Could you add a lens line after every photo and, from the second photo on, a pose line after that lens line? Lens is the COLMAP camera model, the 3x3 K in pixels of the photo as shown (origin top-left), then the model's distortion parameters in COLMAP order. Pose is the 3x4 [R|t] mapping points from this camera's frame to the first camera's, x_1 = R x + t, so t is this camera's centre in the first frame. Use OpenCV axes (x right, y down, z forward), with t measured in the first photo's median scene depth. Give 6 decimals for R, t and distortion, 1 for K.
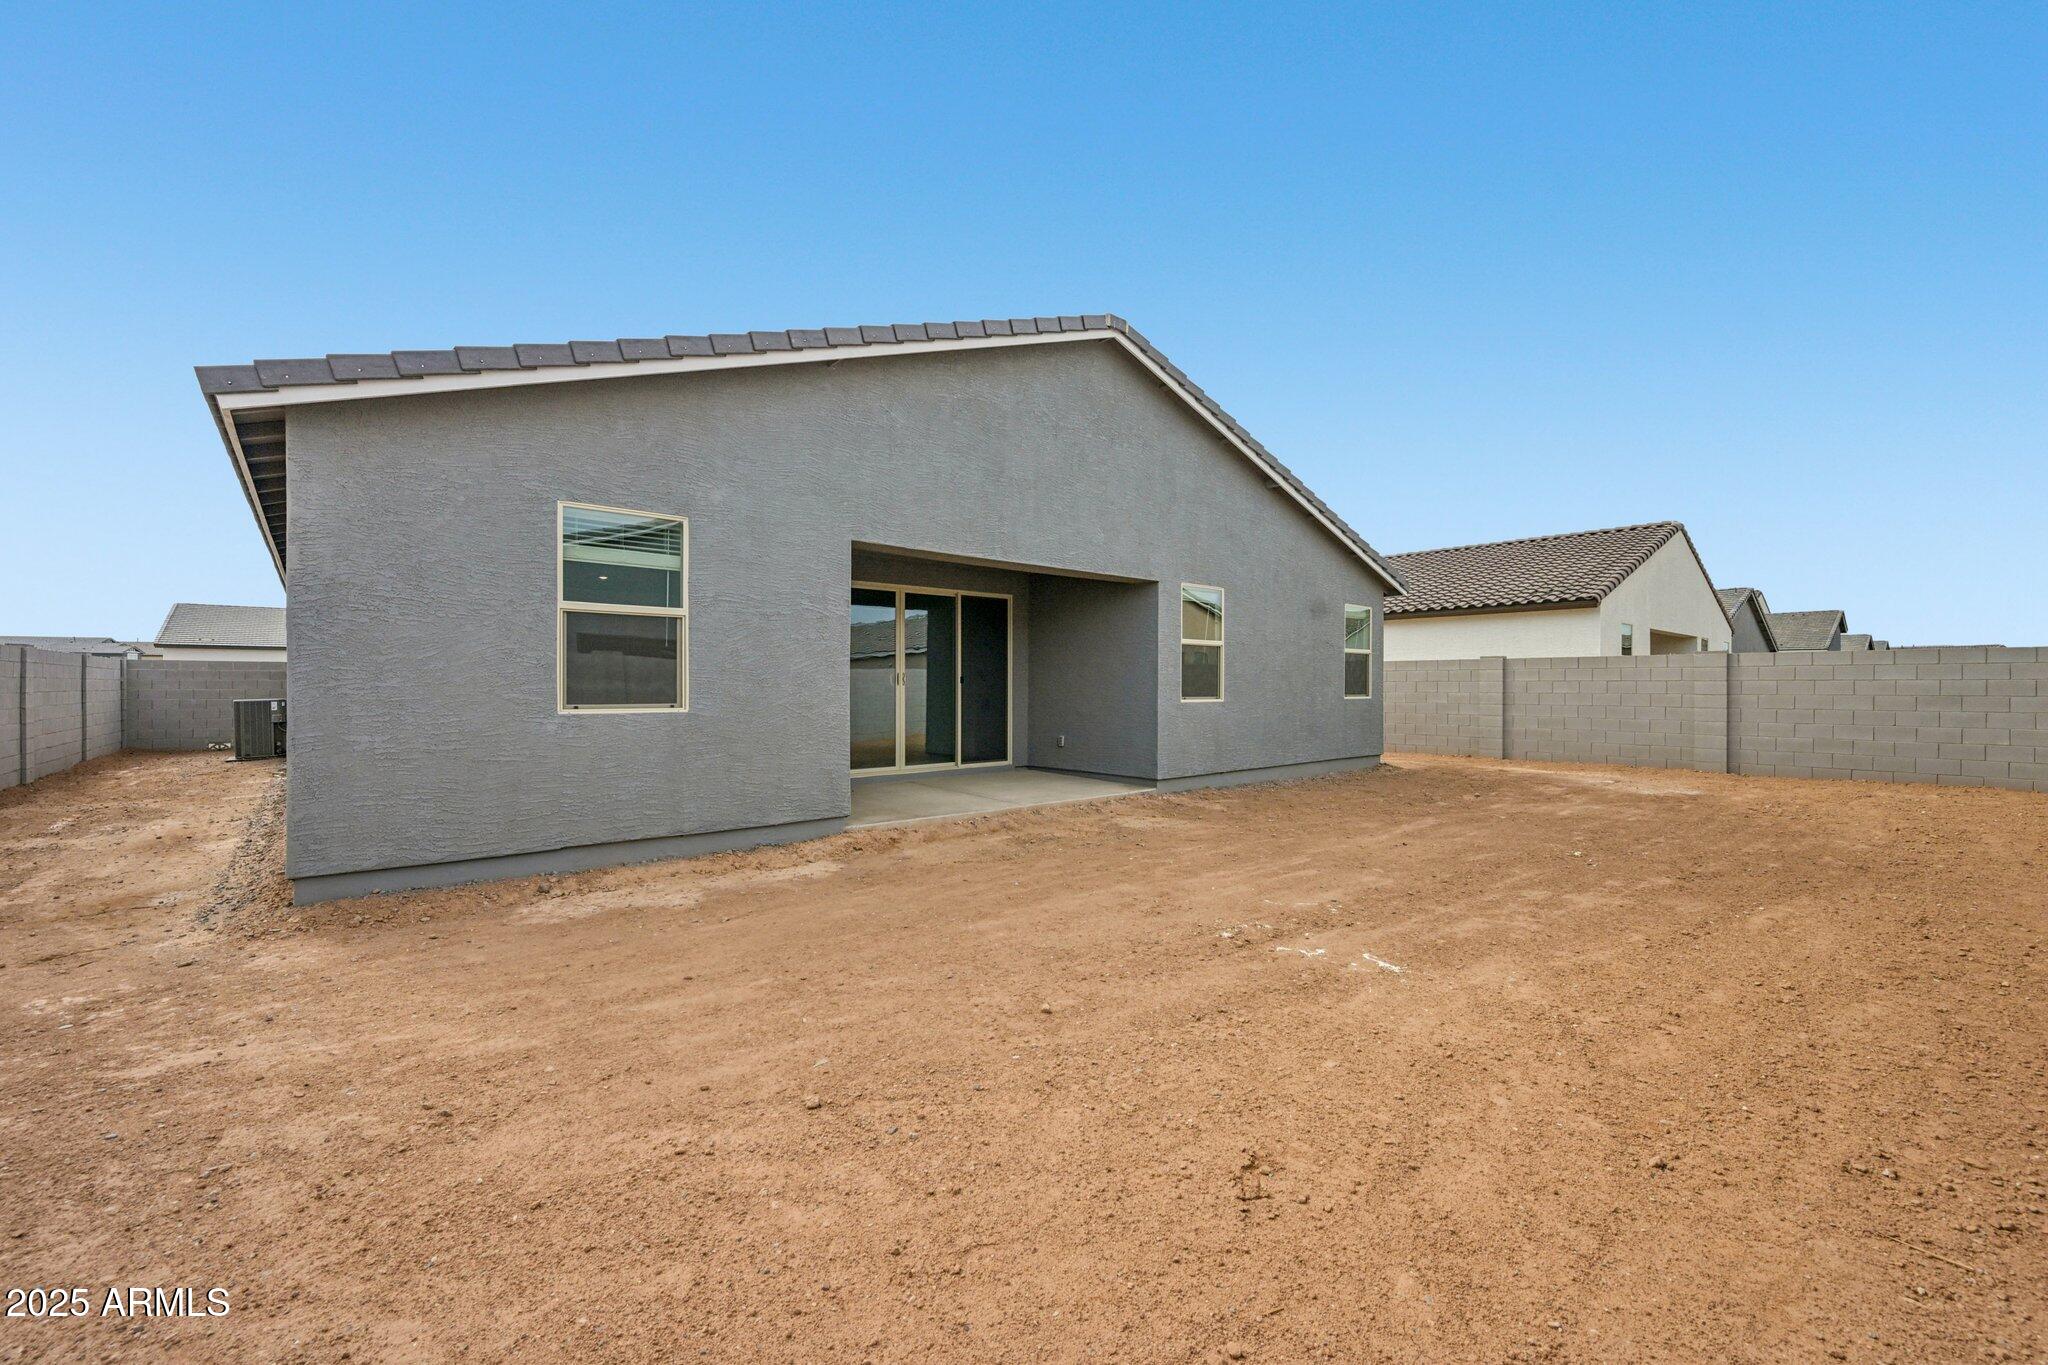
lens RADIAL K [[808.5, 0, 1029.7], [0, 808.5, 685.5], [0, 0, 1]] dist [-0.000255, 0.000168]
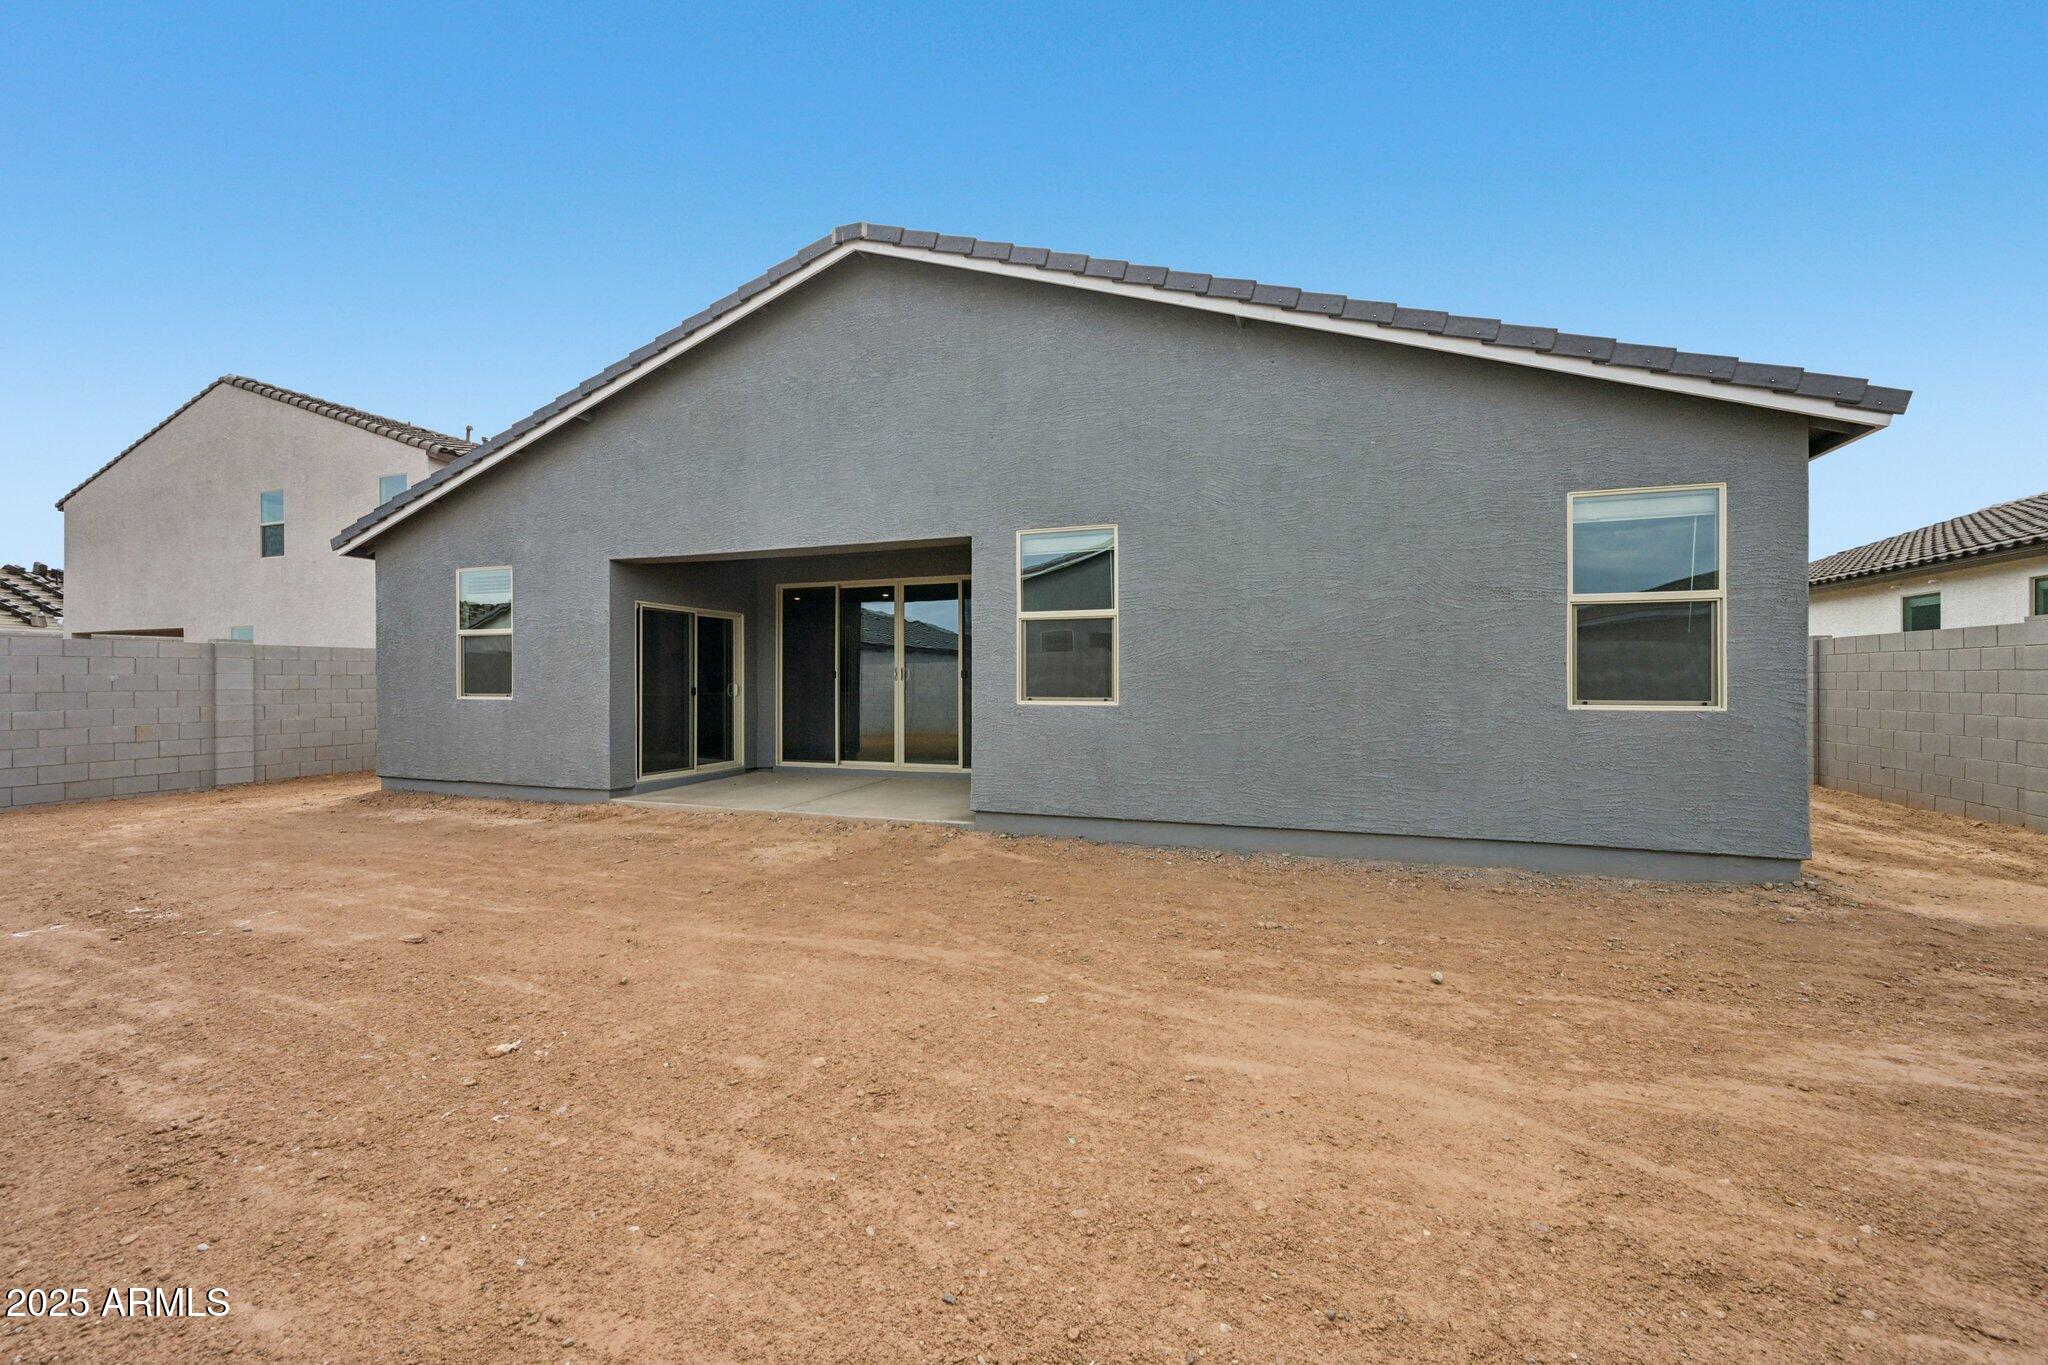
lens RADIAL K [[808.5, 0, 1019.3], [0, 808.5, 678.7], [0, 0, 1]] dist [-0.000255, 0.000168]
pose [[0.497296, -0.004891, -0.867567, 0.809290], [0.001977, 0.999988, -0.004504, 0.002150], [0.867579, 0.000525, 0.497300, 0.675552]]
